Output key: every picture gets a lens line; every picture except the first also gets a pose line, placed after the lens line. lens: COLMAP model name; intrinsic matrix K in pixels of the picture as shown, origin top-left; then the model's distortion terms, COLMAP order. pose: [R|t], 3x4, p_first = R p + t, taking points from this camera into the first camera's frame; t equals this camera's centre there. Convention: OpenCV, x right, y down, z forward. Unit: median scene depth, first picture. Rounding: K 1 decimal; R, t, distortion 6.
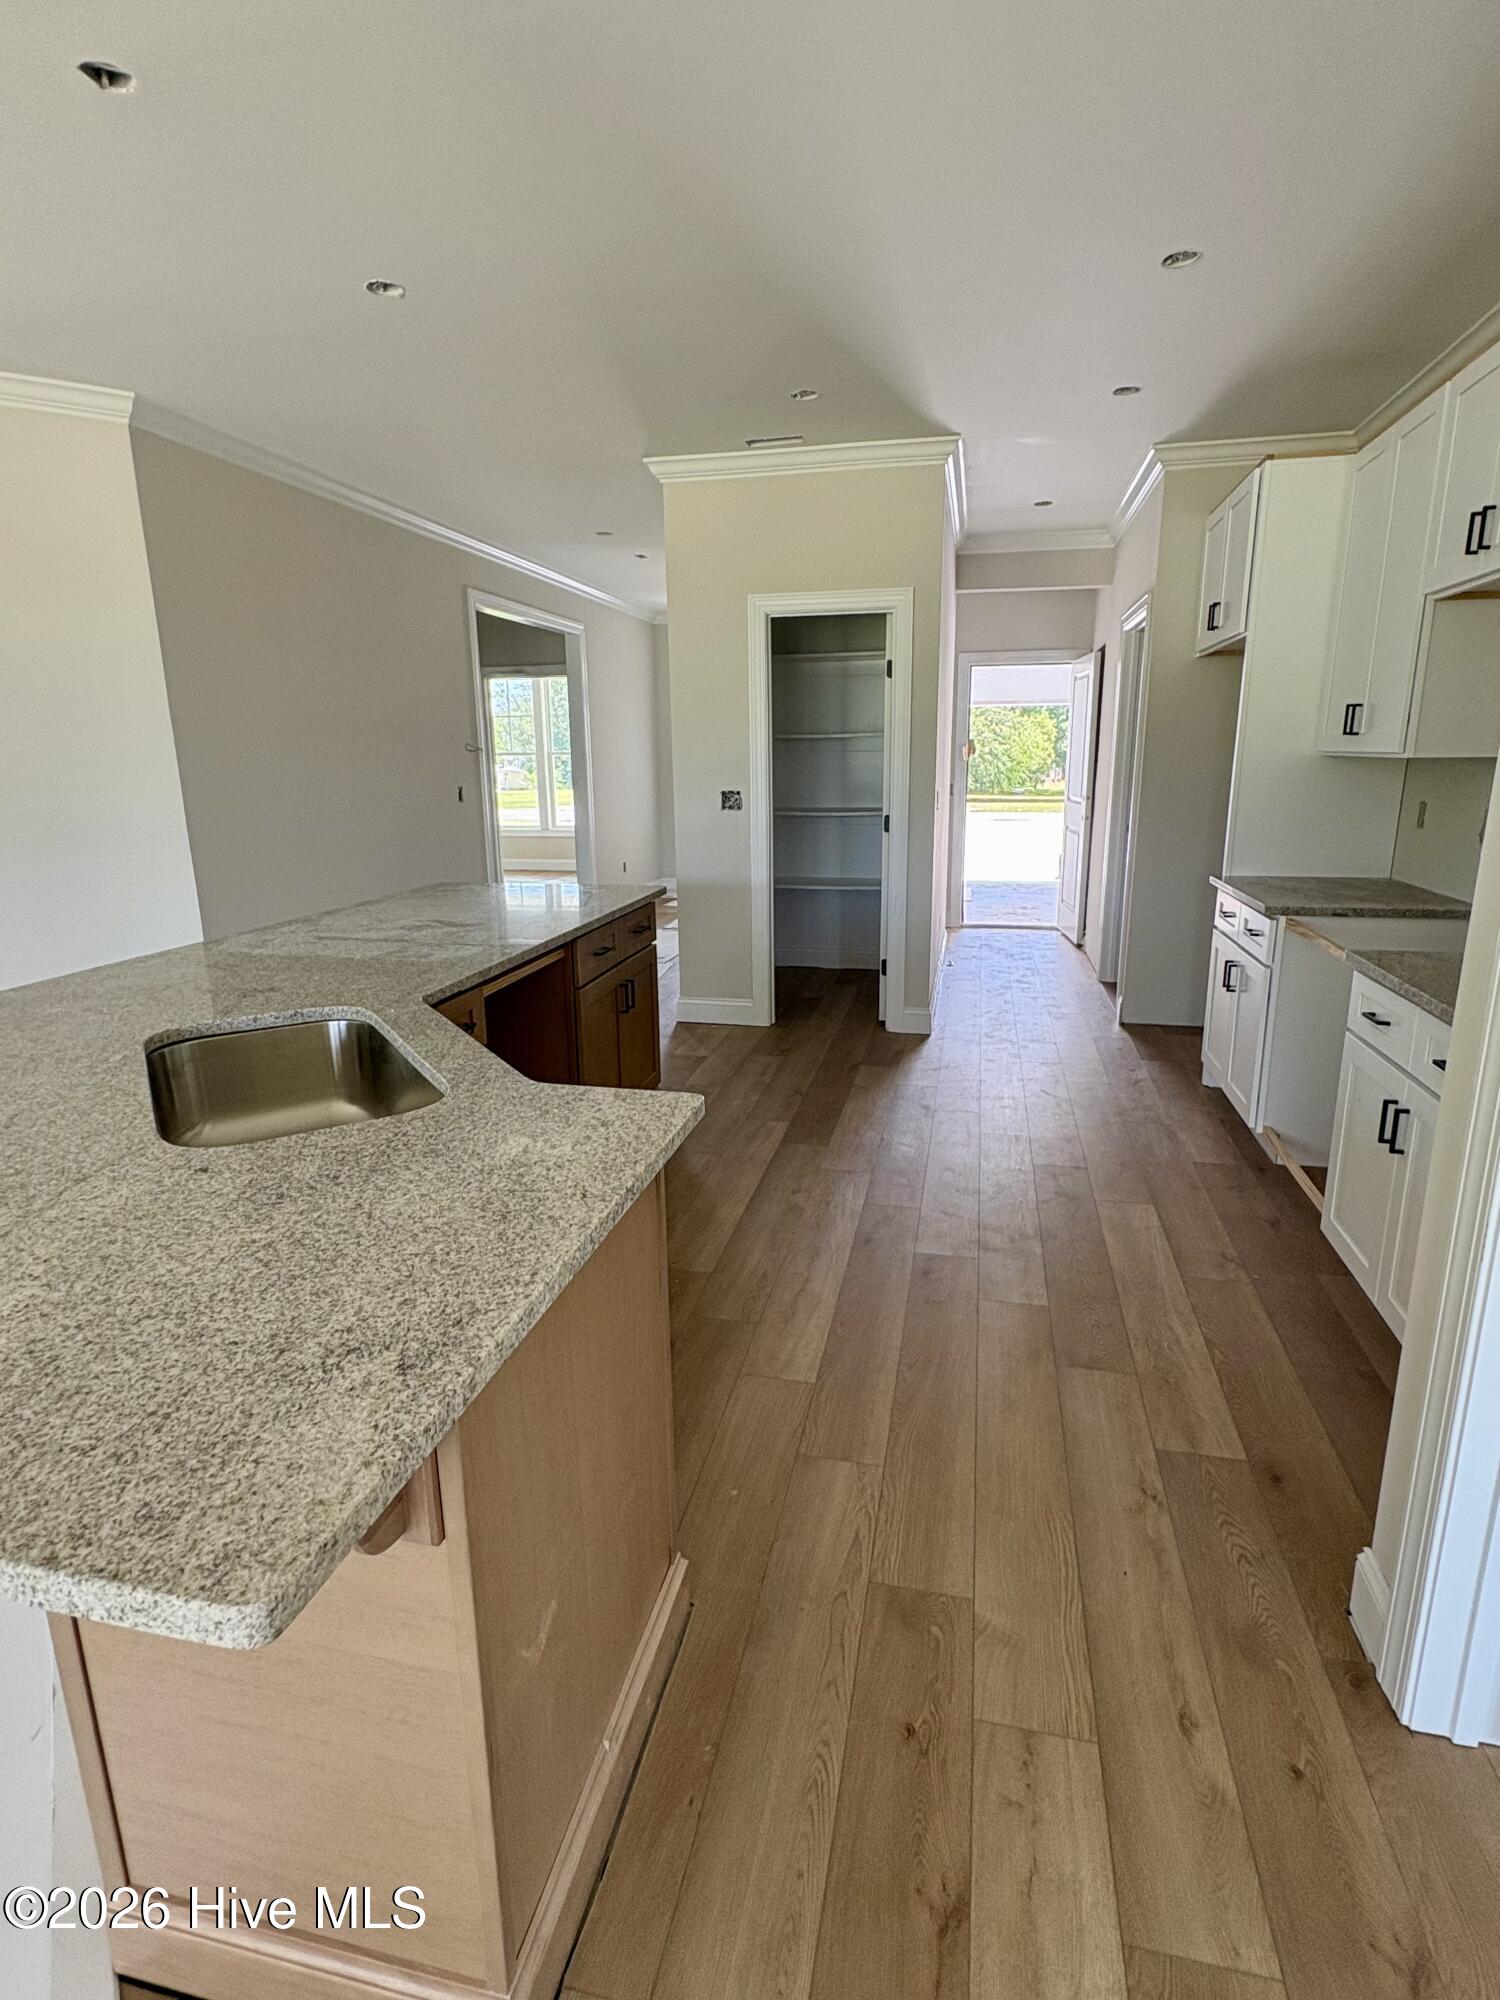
lens RADIAL K [[1000.1, 0, 745.7], [0, 1000.1, 1002.9], [0, 0, 1]] dist [0.000352, -0.000183]
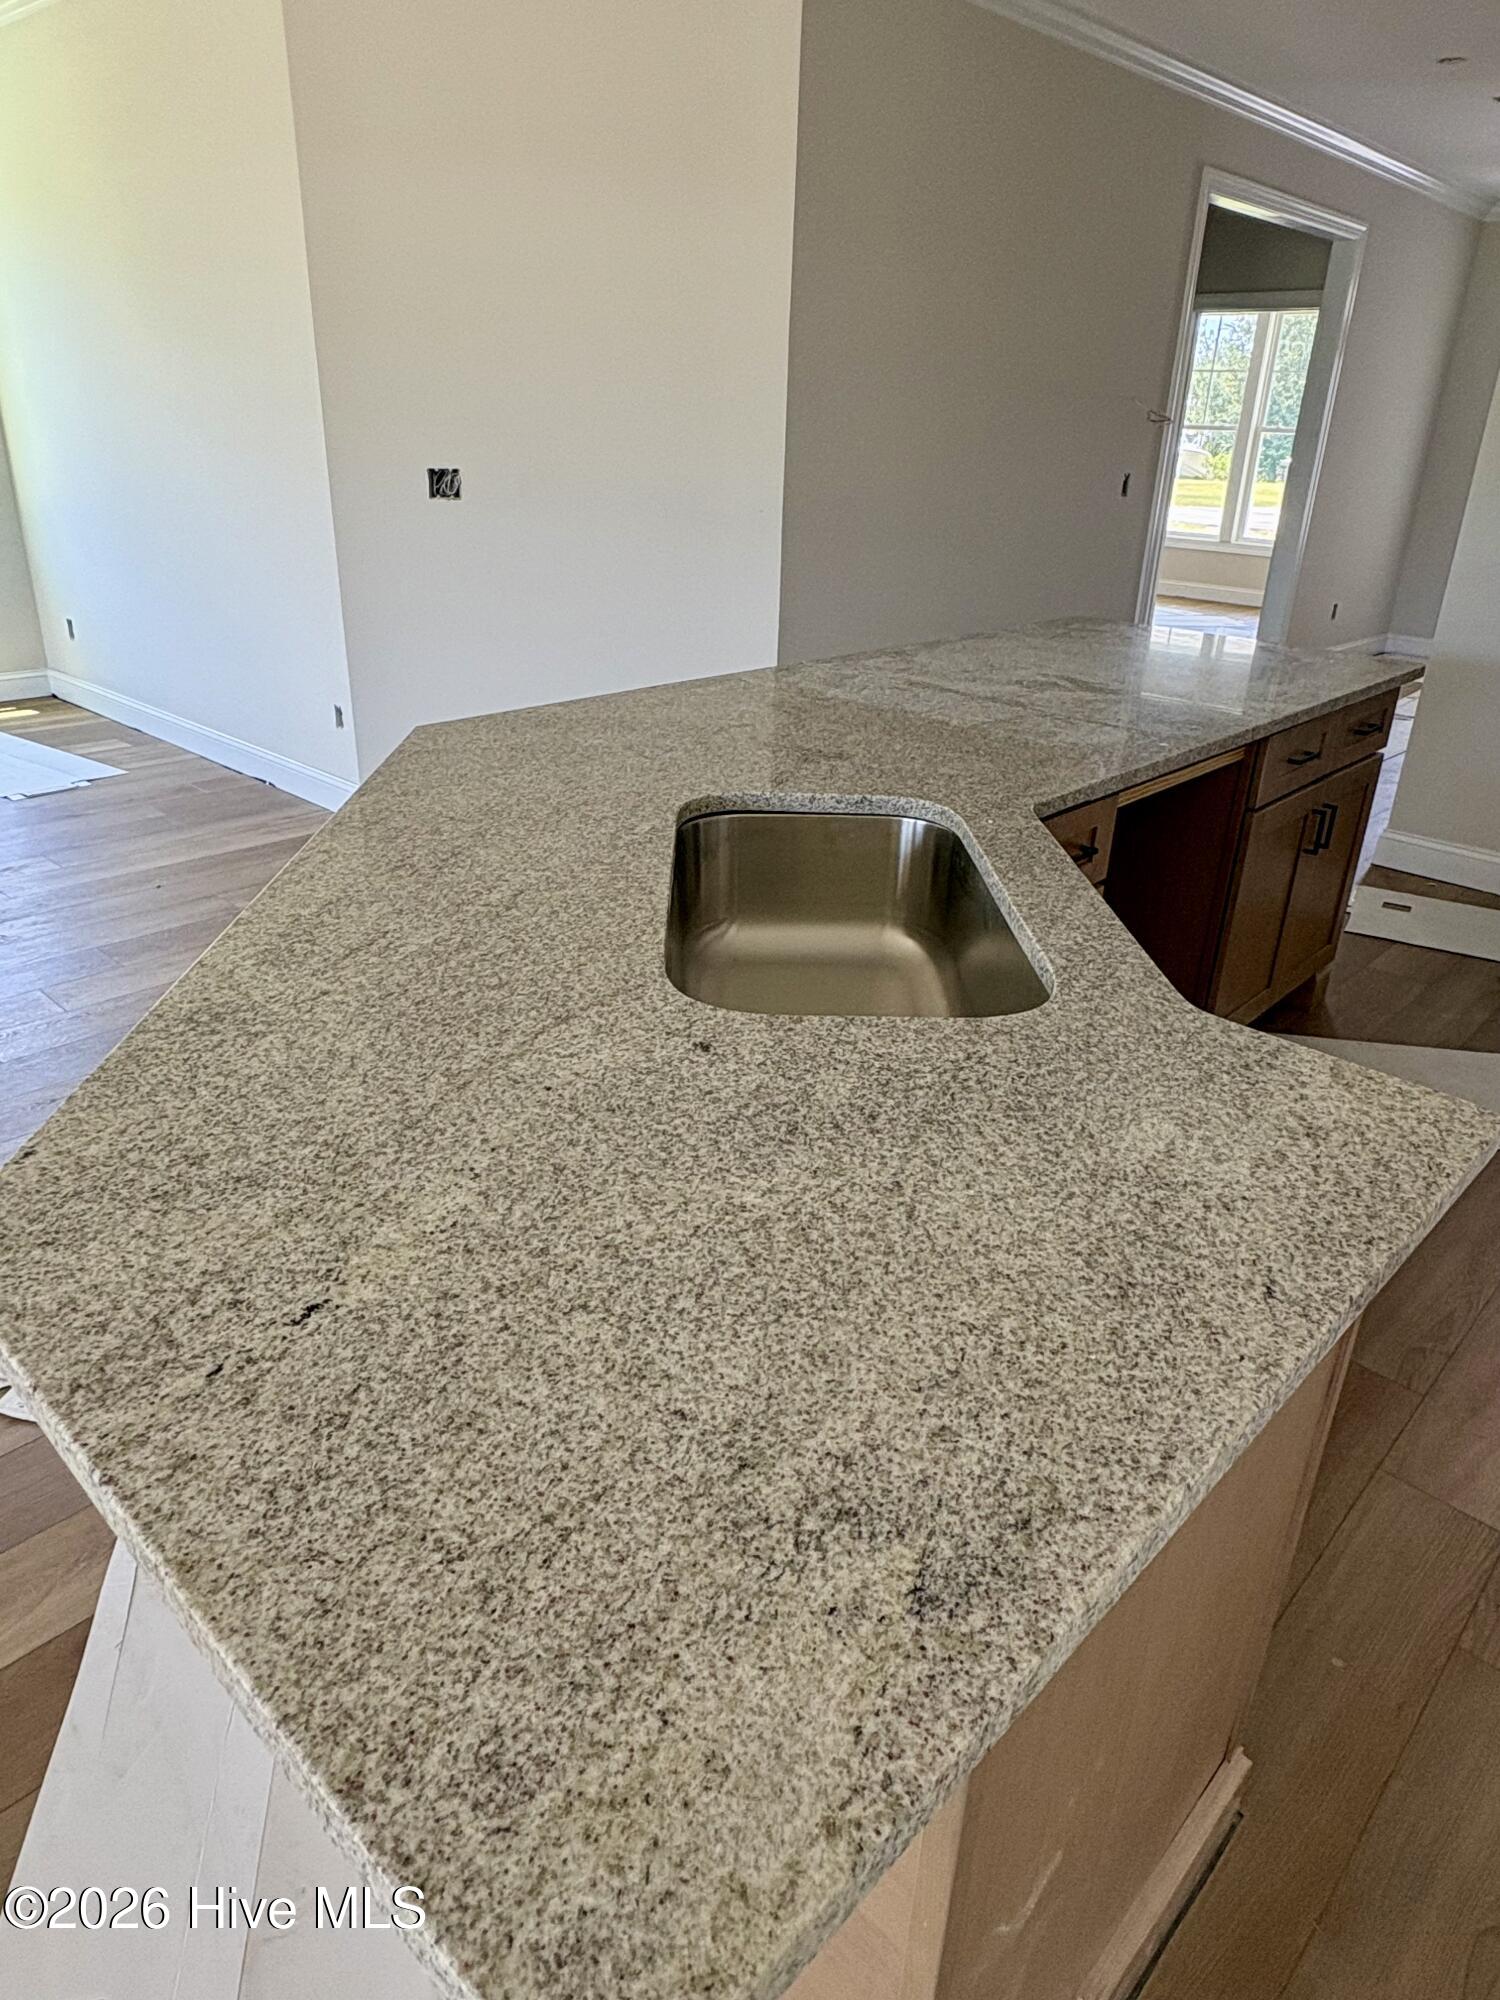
lens RADIAL K [[1280.9, 0, 746.9], [0, 1280.9, 989.4], [0, 0, 1]] dist [-0.002856, -0.001940]
pose [[0.859073, 0.244902, -0.449462, -0.127956], [-0.163733, 0.963453, 0.212016, -0.070973], [0.484959, -0.108545, 0.867775, 0.249536]]
